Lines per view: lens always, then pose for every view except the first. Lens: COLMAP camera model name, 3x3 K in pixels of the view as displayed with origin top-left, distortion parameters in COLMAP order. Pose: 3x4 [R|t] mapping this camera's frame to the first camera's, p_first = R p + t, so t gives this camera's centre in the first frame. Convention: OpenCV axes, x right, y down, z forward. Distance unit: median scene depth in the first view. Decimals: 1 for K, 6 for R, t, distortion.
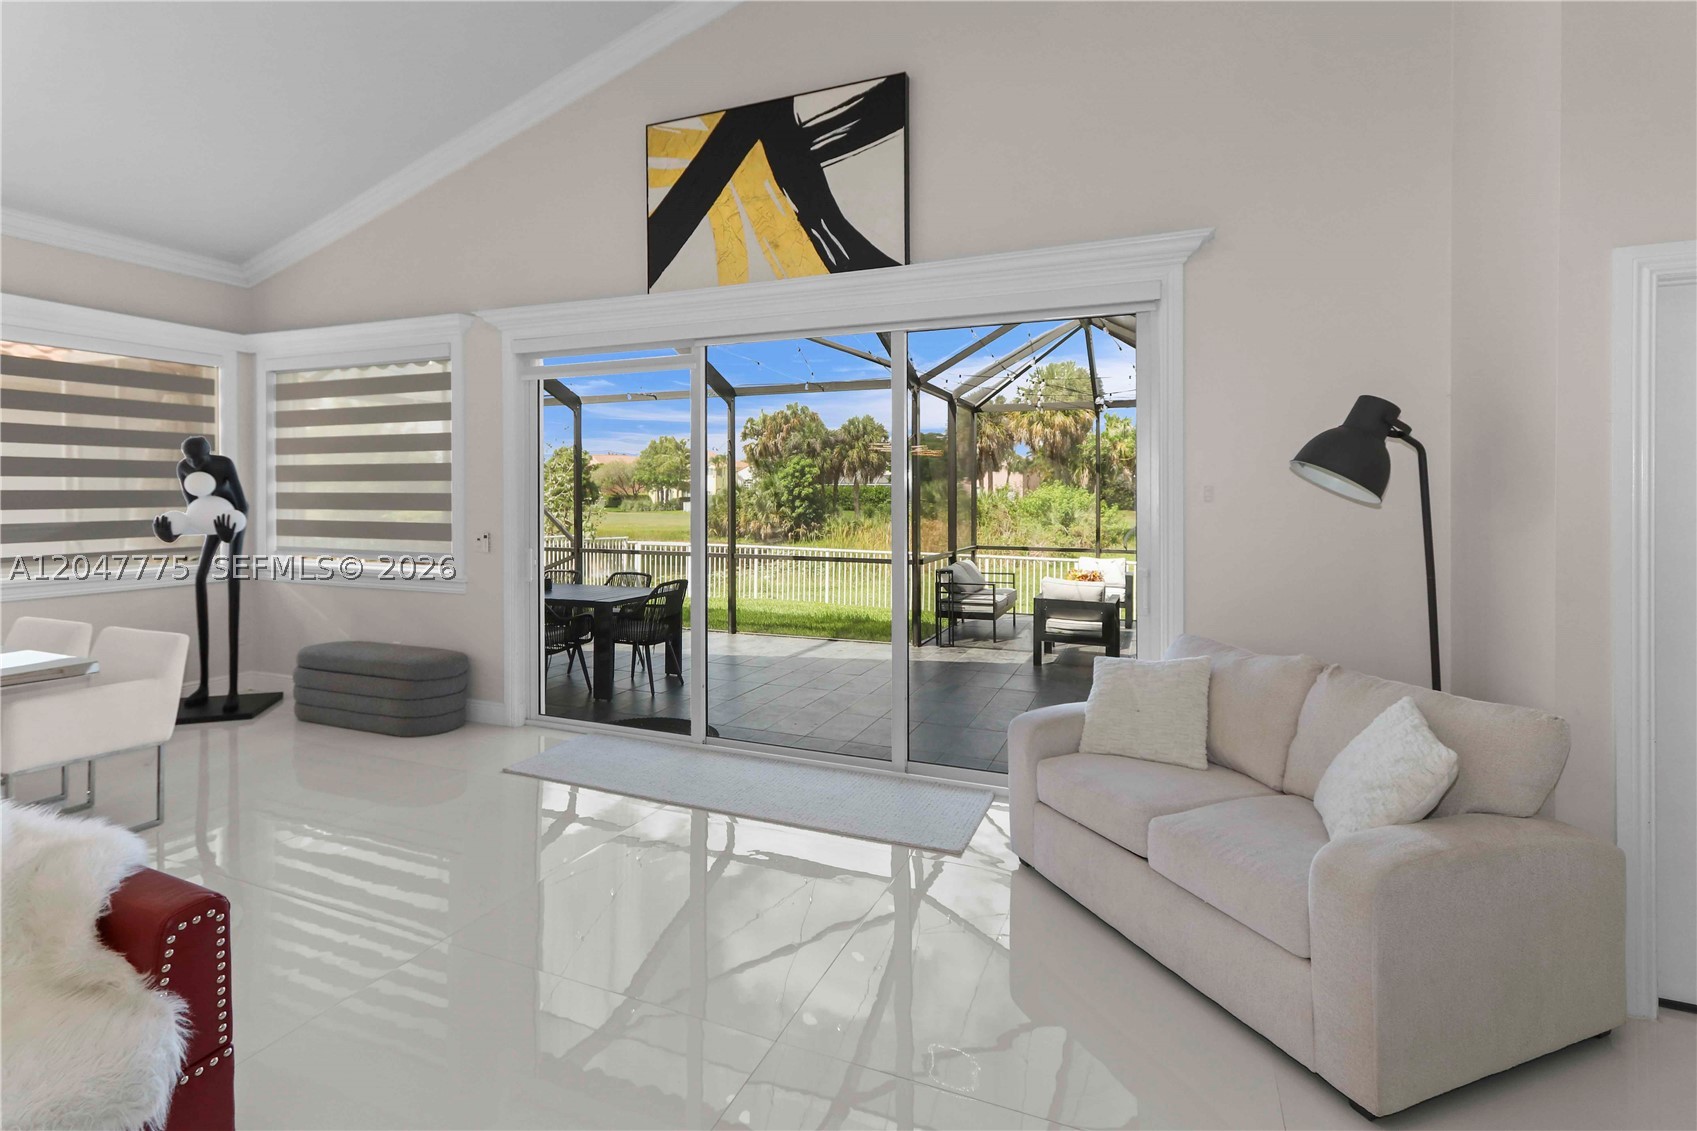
lens RADIAL K [[813.4, 0, 838.1], [0, 813.4, 497.0], [0, 0, 1]] dist [0.006551, 0.000576]
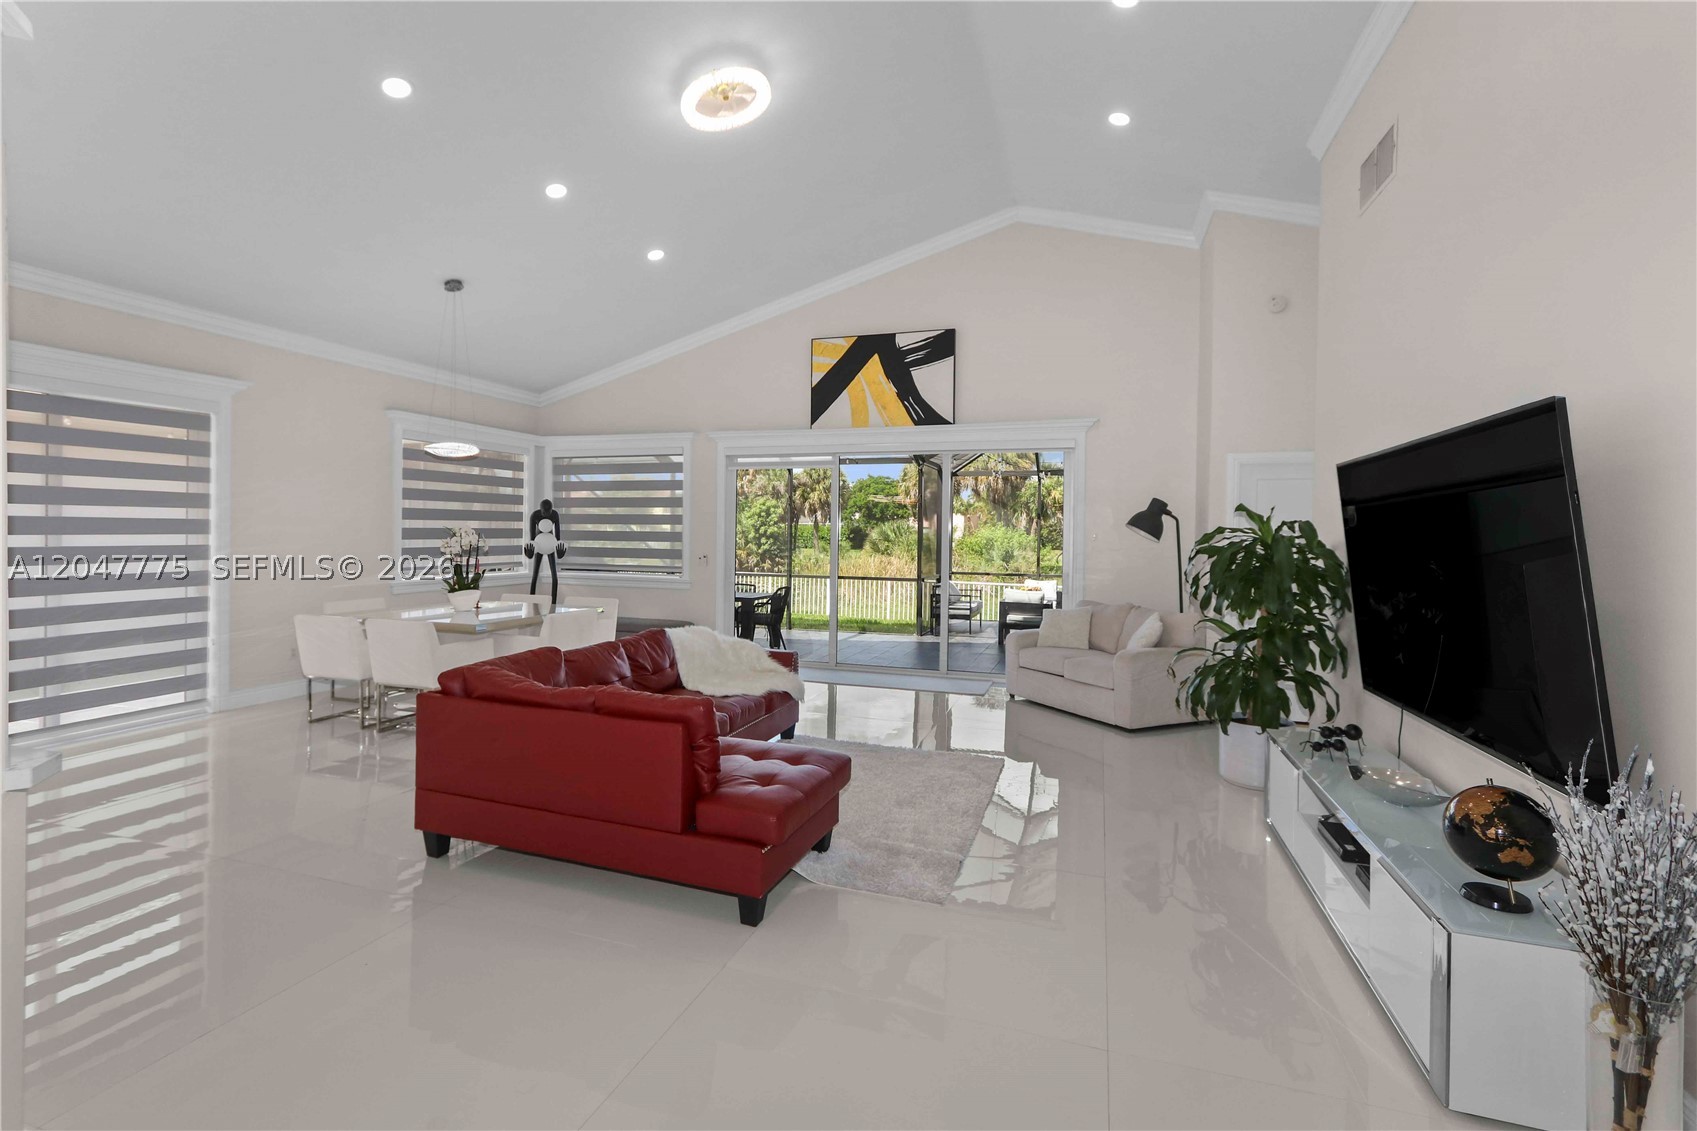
lens RADIAL K [[796.4, 0, 825.5], [0, 796.4, 549.7], [0, 0, 1]] dist [0.004471, 0.000822]
pose [[0.998383, 0.009864, 0.055984, -0.030999], [-0.010870, 0.999784, 0.017687, -0.000026], [-0.055798, -0.018267, 0.998275, -0.087811]]
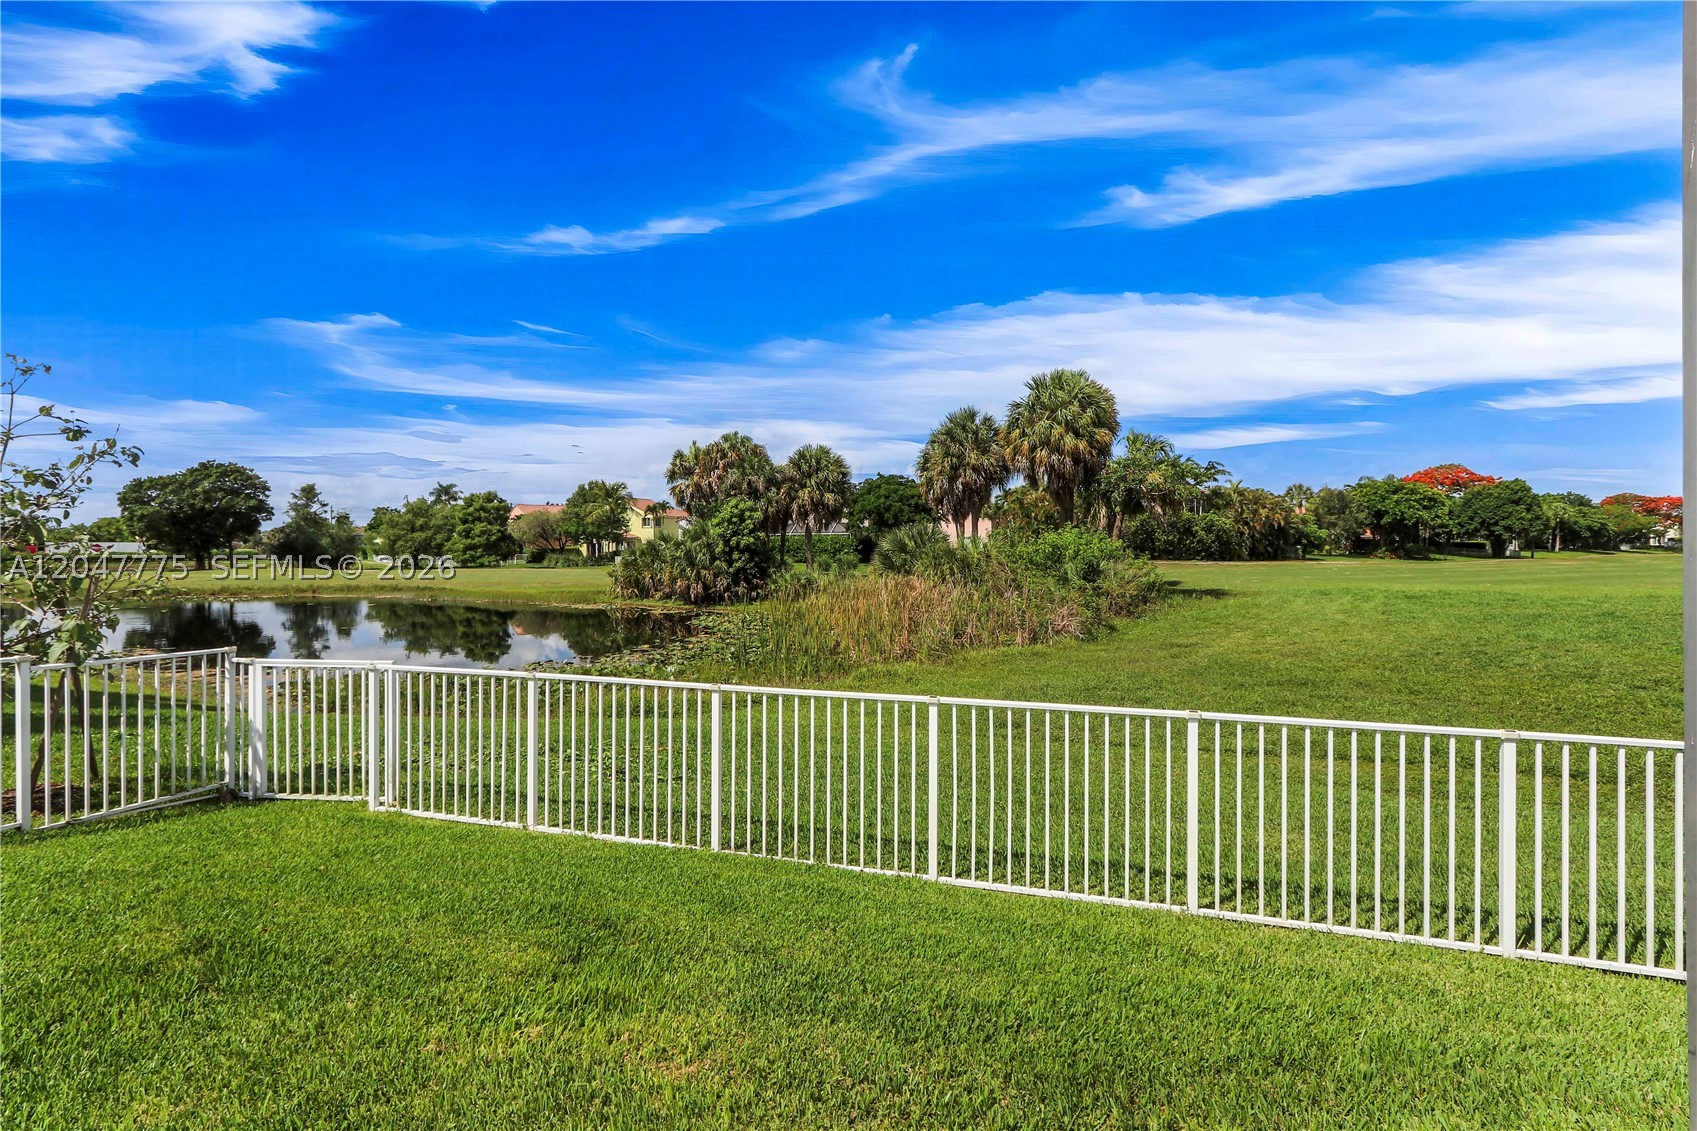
lens RADIAL K [[810.8, 0, 828.1], [0, 810.8, 541.9], [0, 0, 1]] dist [0.001349, 0.000219]
pose [[0.998984, -0.011941, 0.043453, 0.008094], [0.012285, 0.999895, -0.007658, 0.001351], [-0.043357, 0.008184, 0.999026, 0.228211]]
